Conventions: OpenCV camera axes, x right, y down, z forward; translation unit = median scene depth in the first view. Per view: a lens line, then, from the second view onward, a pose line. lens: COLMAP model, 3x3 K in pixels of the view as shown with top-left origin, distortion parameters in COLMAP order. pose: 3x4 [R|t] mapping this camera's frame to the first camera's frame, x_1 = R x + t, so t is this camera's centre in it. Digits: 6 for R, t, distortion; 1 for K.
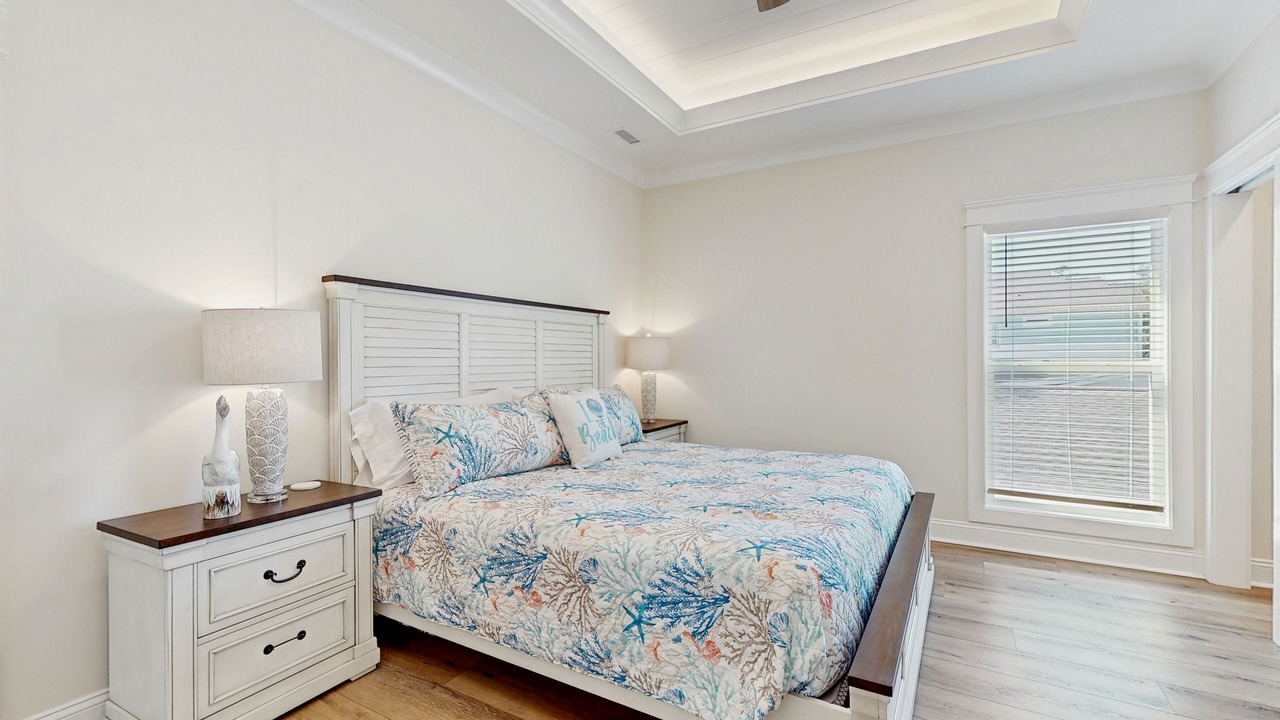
lens RADIAL K [[559.2, 0, 639.4], [0, 559.2, 361.2], [0, 0, 1]] dist [0.001875, 0.000420]
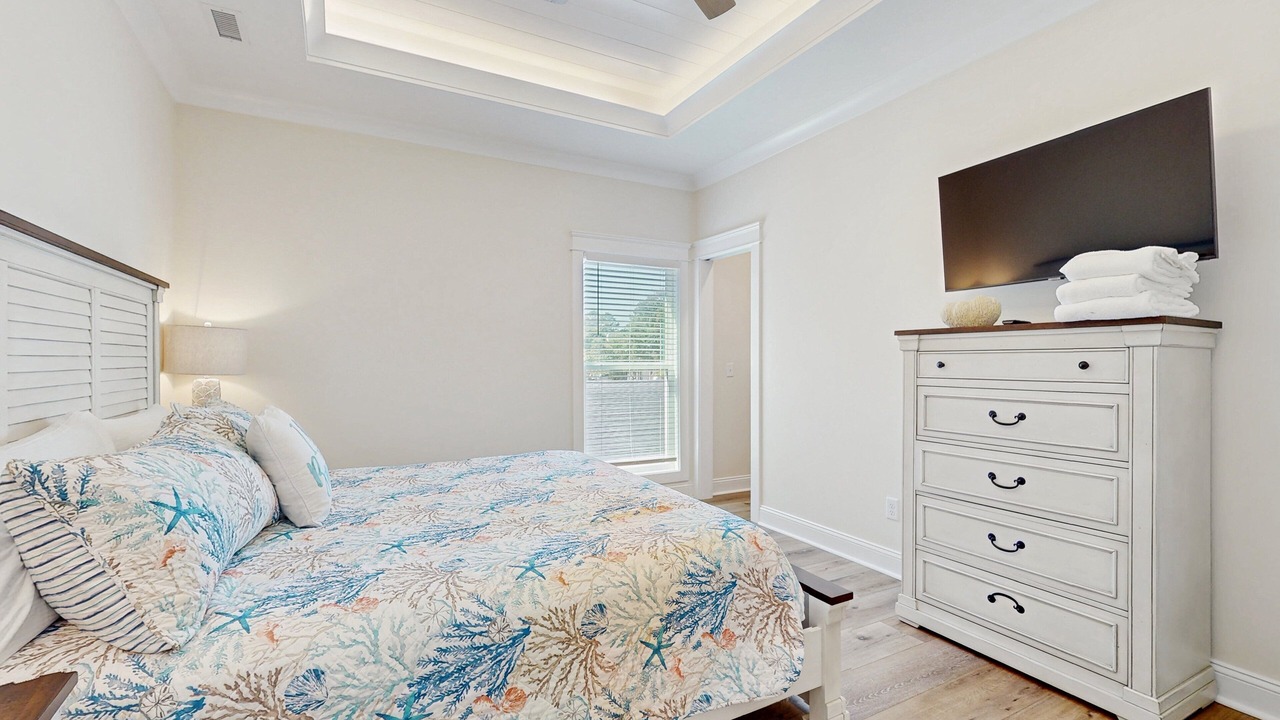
lens RADIAL K [[559.2, 0, 639.4], [0, 559.2, 361.2], [0, 0, 1]] dist [0.001875, 0.000420]
pose [[0.518312, 0.000155, 0.855192, -0.736714], [0.001406, 0.999998, -0.001033, -0.001060], [-0.855190, 0.001738, 0.518311, 0.514313]]
